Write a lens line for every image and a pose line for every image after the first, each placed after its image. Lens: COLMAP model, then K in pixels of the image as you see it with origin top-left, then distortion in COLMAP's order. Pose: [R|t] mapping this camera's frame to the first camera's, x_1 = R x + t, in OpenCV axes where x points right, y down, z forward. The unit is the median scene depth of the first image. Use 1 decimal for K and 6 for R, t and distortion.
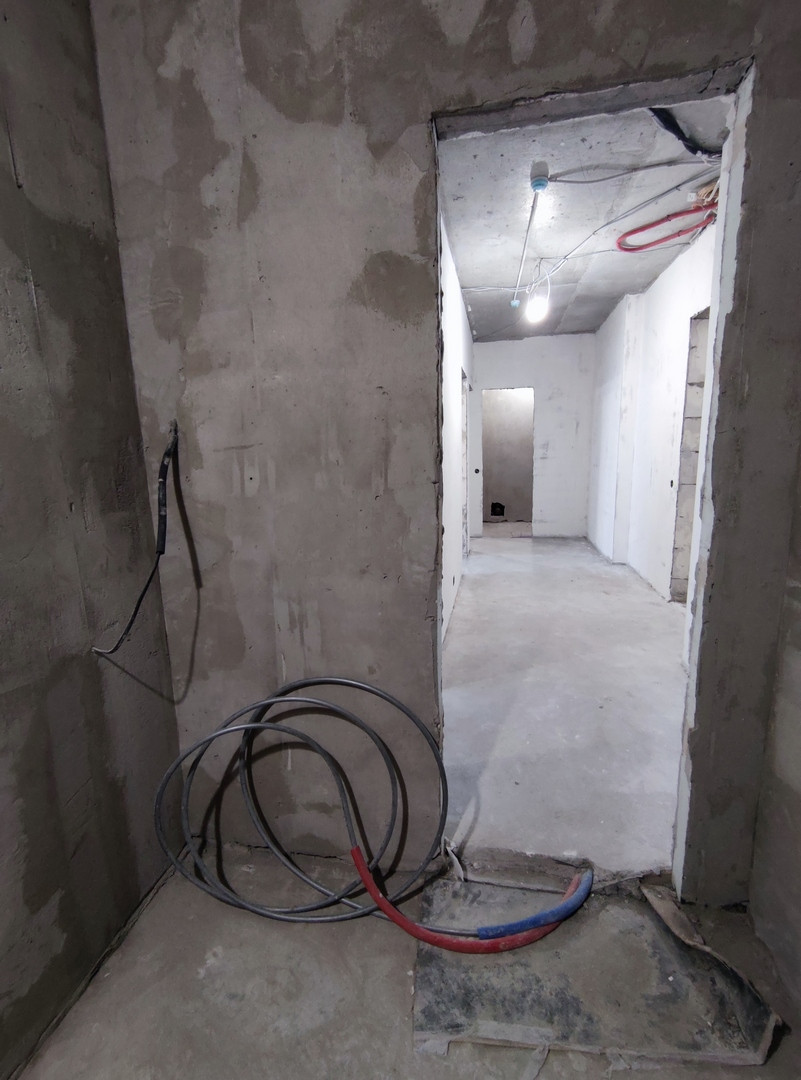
lens RADIAL K [[484.9, 0, 400.5], [0, 484.9, 540.0], [0, 0, 1]] dist [0.016122, -0.009306]
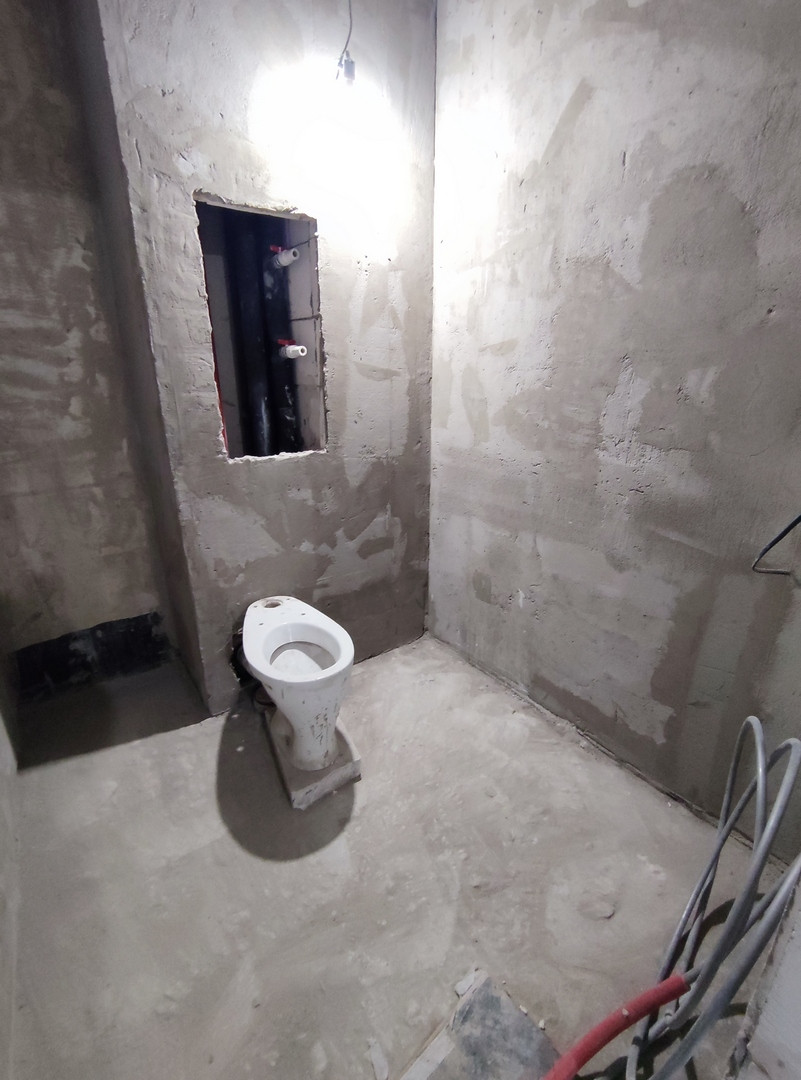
lens RADIAL K [[470.0, 0, 405.6], [0, 470.0, 538.6], [0, 0, 1]] dist [-0.015834, -0.000854]
pose [[-0.671821, 0.274090, -0.688136, 0.513331], [-0.115379, 0.878955, 0.462738, -0.181052], [0.731672, 0.390274, -0.558876, 0.994132]]
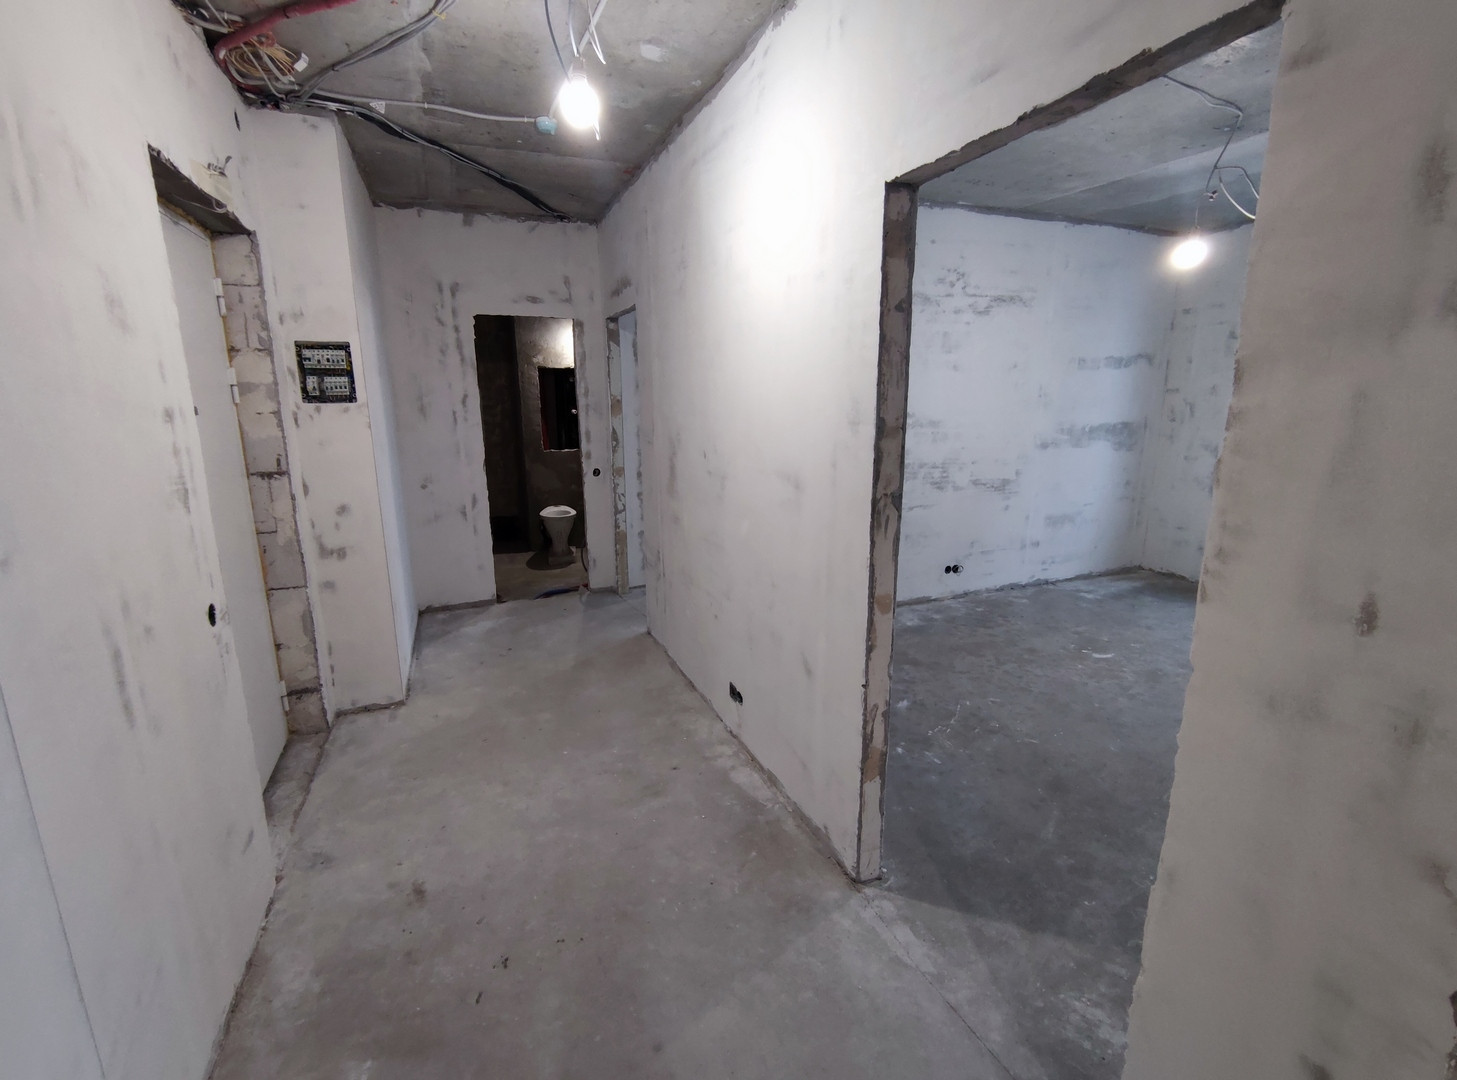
lens RADIAL K [[654.1, 0, 732.2], [0, 654.1, 542.0], [0, 0, 1]] dist [0.016122, -0.009306]
pose [[-0.826746, 0.153914, -0.541111, 1.599957], [-0.080054, 0.919872, 0.383962, -1.185667], [0.556850, 0.360757, -0.748179, 4.906637]]
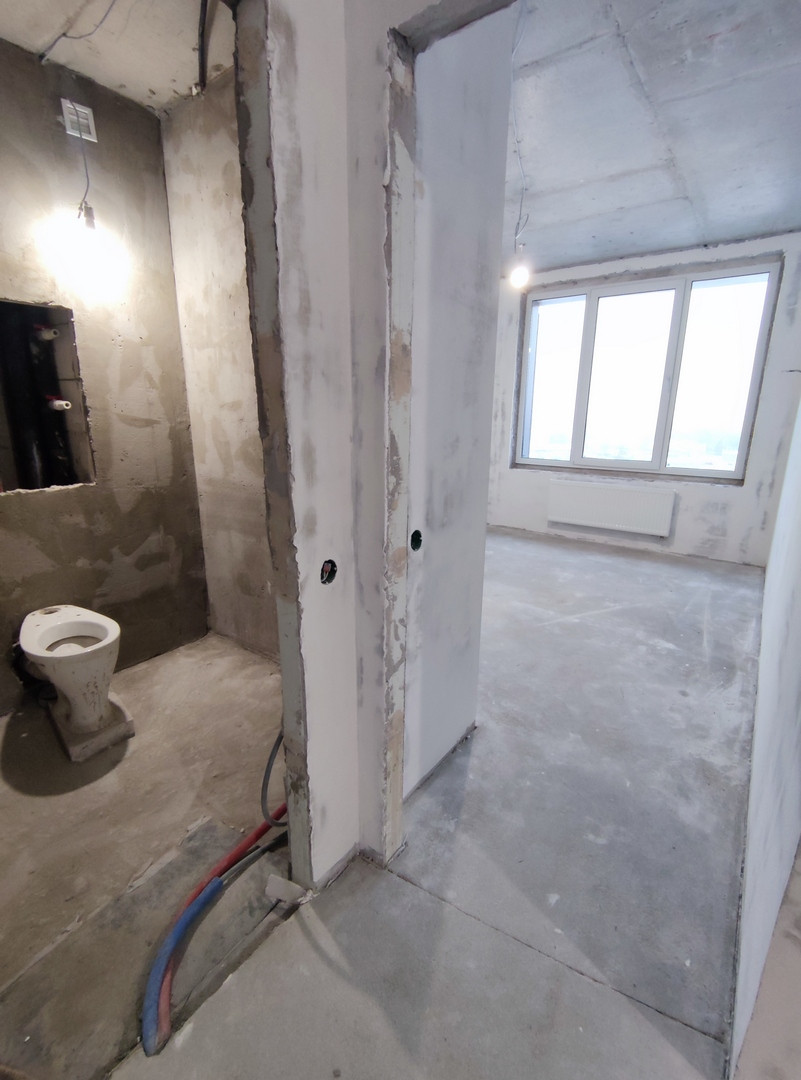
lens RADIAL K [[470.0, 0, 405.6], [0, 470.0, 538.6], [0, 0, 1]] dist [-0.015834, -0.000854]
pose [[-0.395630, 0.264338, -0.879547, 0.783737], [-0.172902, 0.919122, 0.354005, -0.378015], [0.901988, 0.292130, -0.317928, 1.646521]]
